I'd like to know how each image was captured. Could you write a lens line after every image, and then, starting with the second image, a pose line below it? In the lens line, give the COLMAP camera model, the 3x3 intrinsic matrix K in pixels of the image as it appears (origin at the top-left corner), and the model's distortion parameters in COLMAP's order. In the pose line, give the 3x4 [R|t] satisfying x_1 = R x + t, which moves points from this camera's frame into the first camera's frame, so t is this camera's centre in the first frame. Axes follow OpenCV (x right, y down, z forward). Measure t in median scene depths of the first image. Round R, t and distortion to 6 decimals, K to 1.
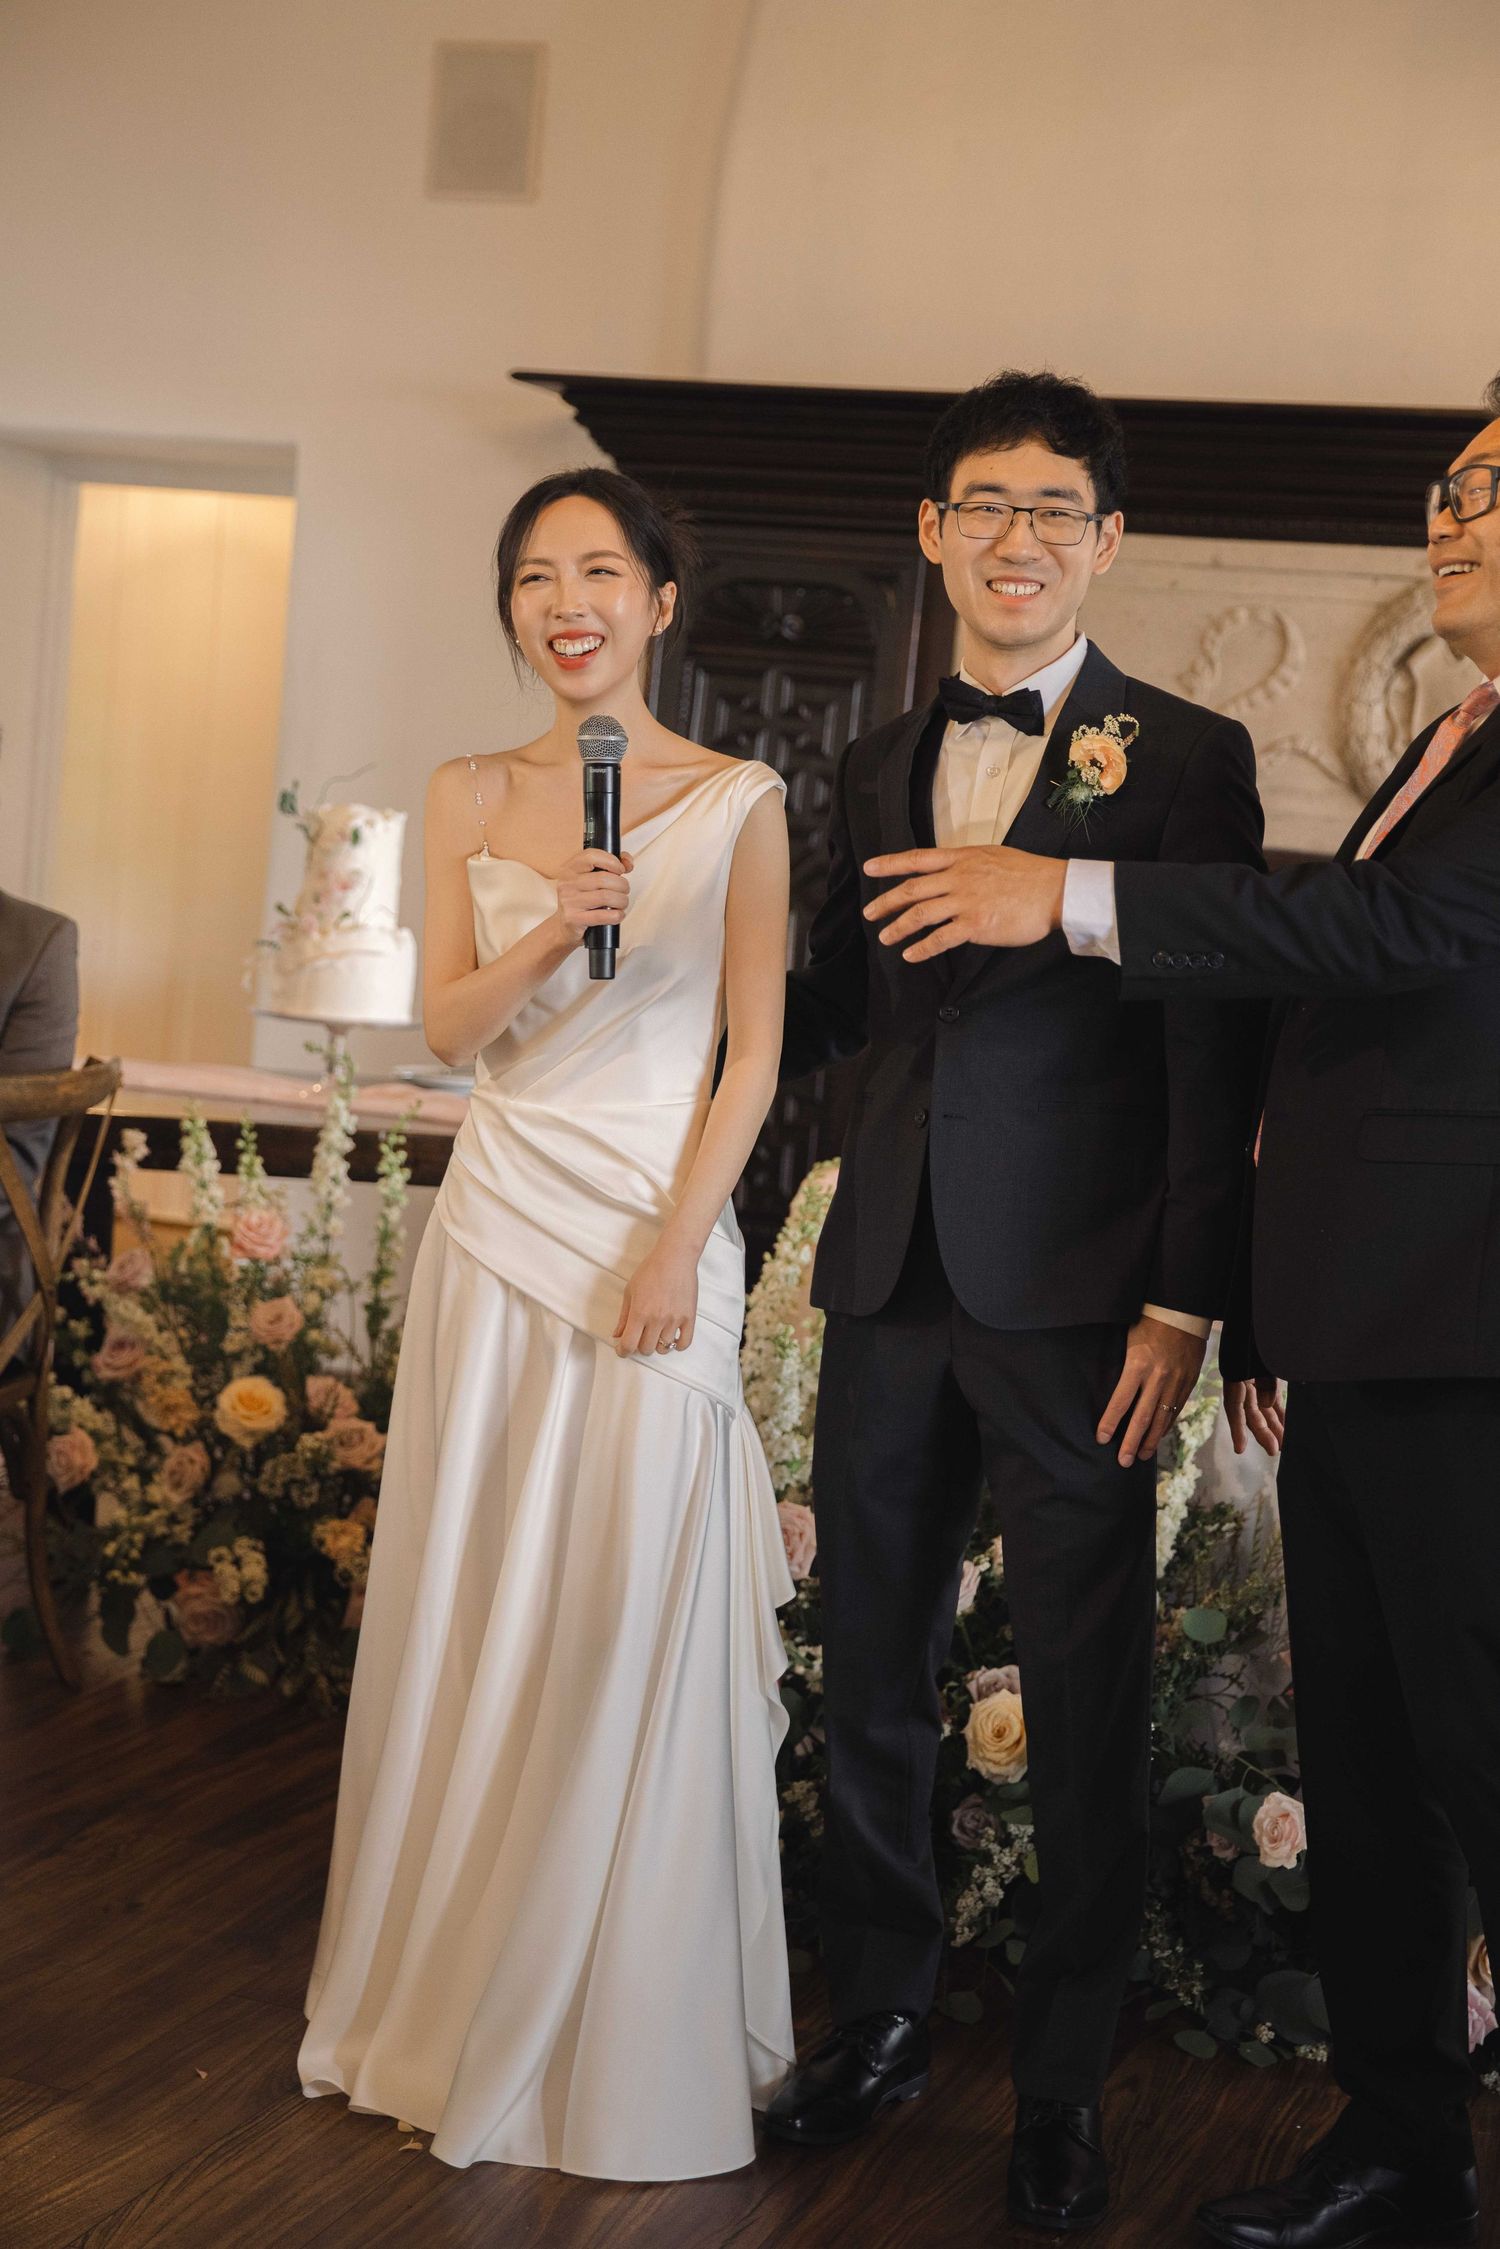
lens RADIAL K [[3424.0, 0, 723.2], [0, 3424.0, 1119.1], [0, 0, 1]] dist [0.176493, -1.058844]
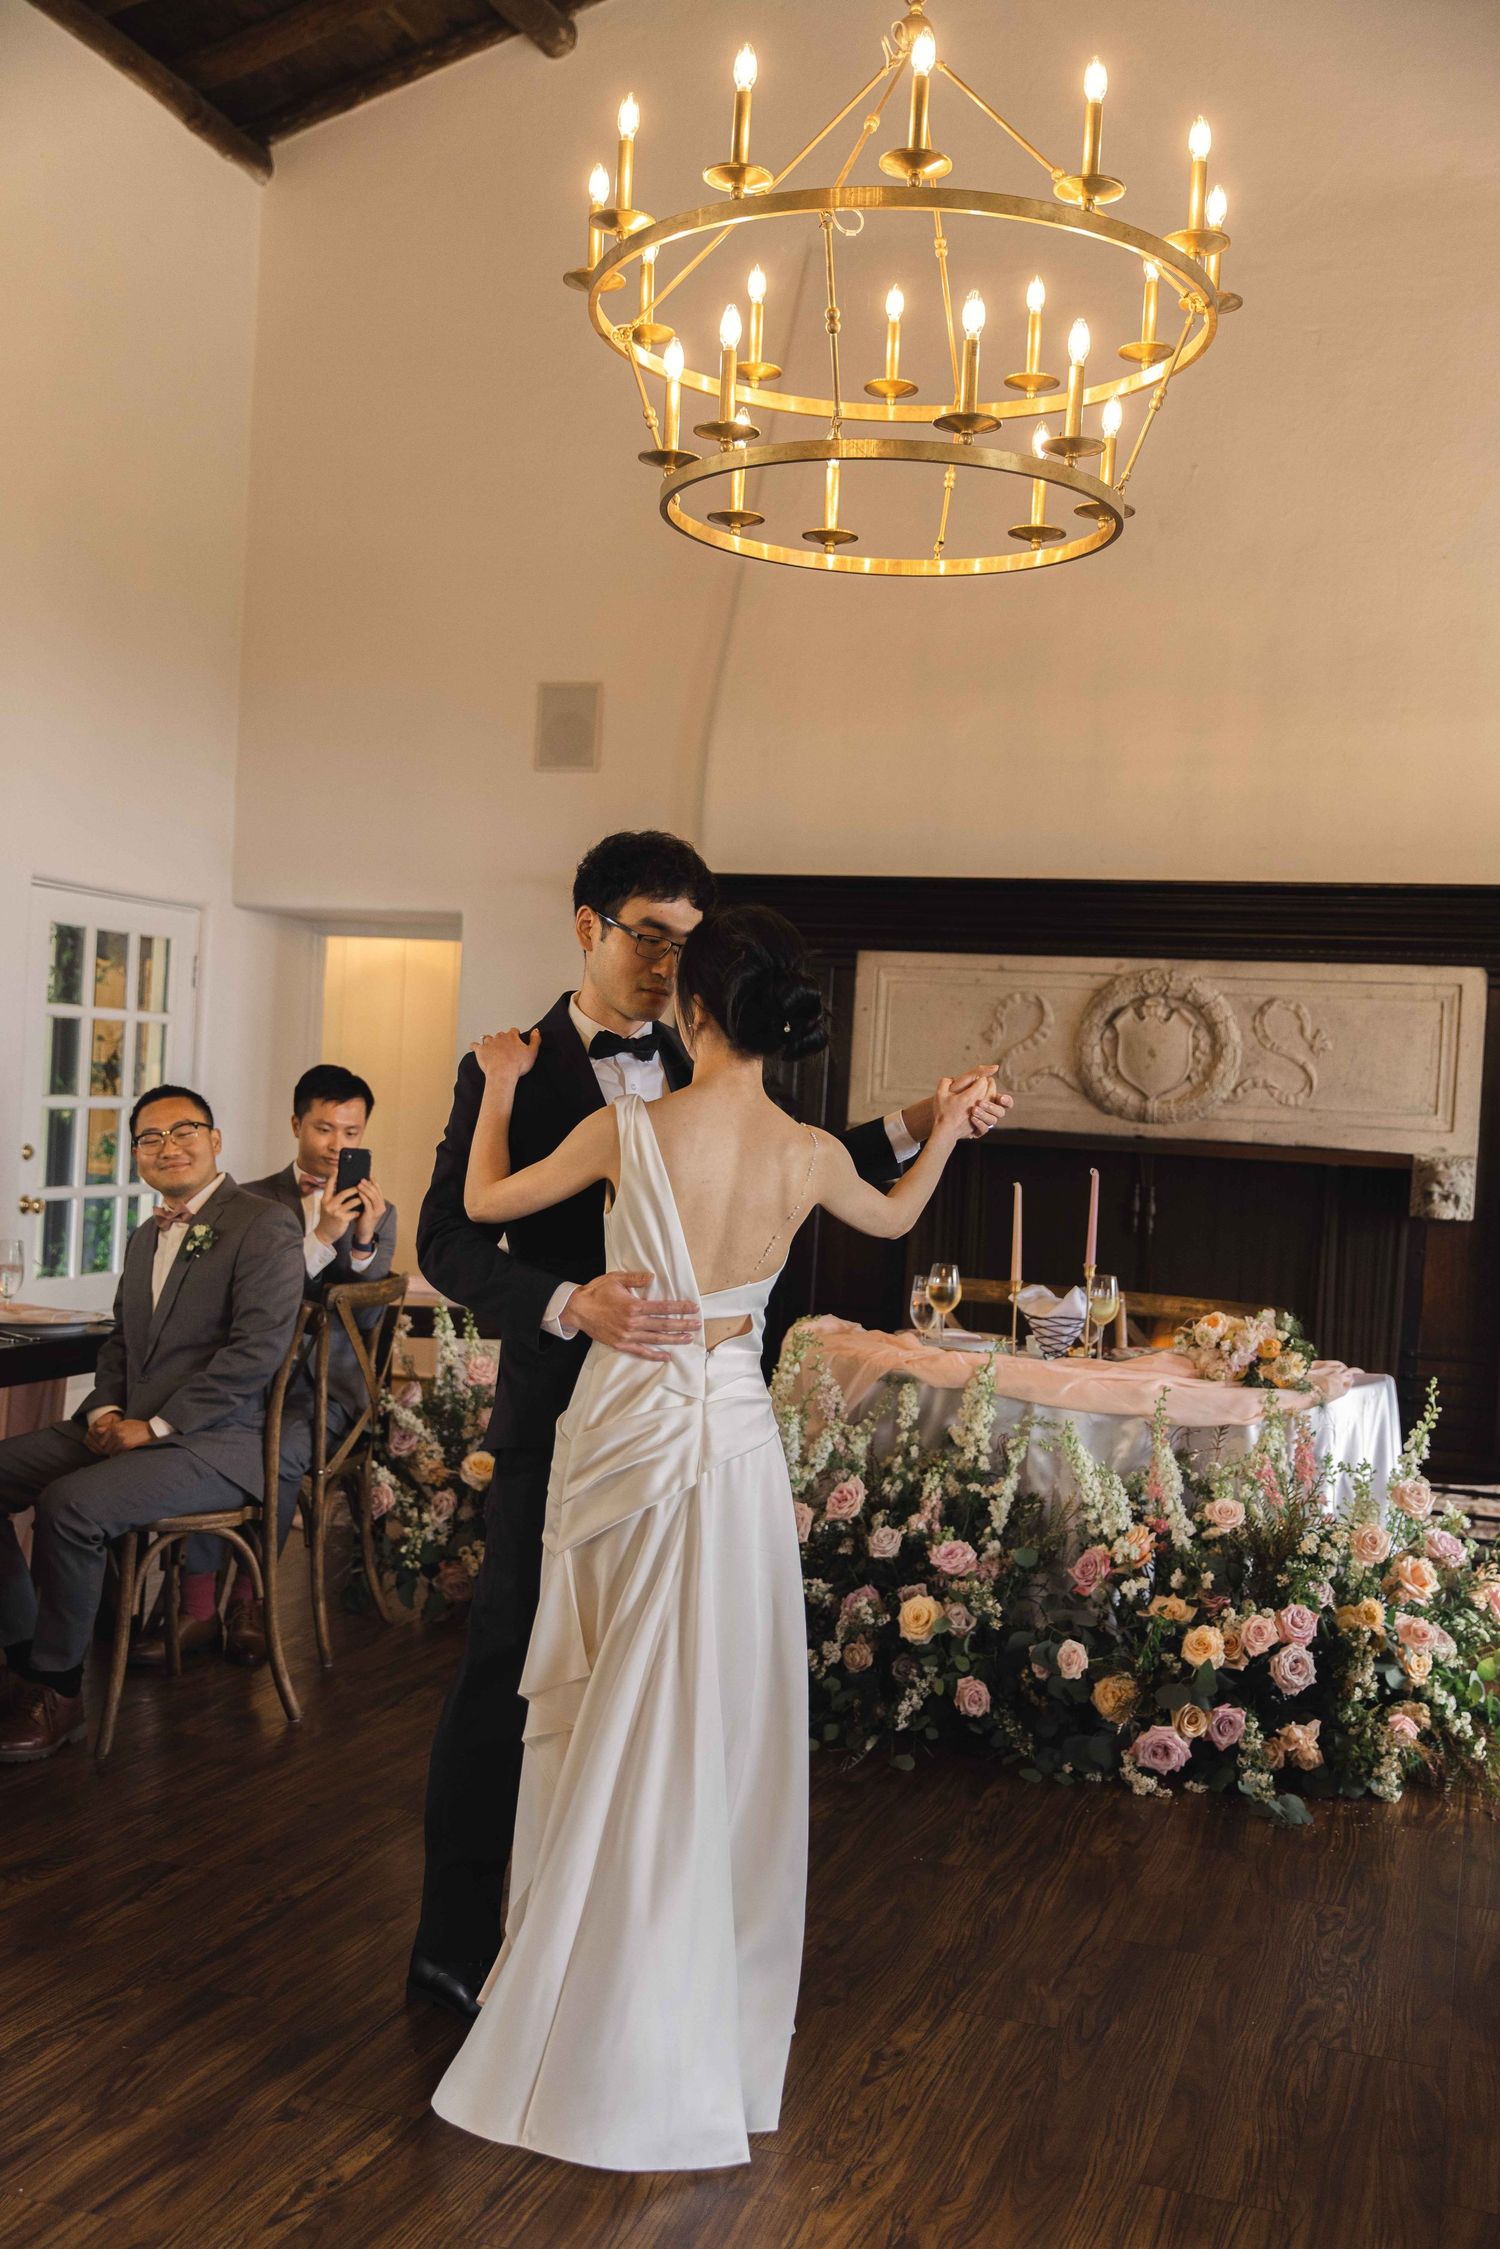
lens RADIAL K [[2264.1, 0, 750.0], [0, 2264.1, 1124.5], [0, 0, 1]] dist [0.027031, -0.010948]
pose [[0.998896, -0.033851, 0.032578, -0.024263], [0.036389, 0.996071, -0.080736, 0.005332], [-0.029717, 0.081832, 0.996203, -0.134445]]
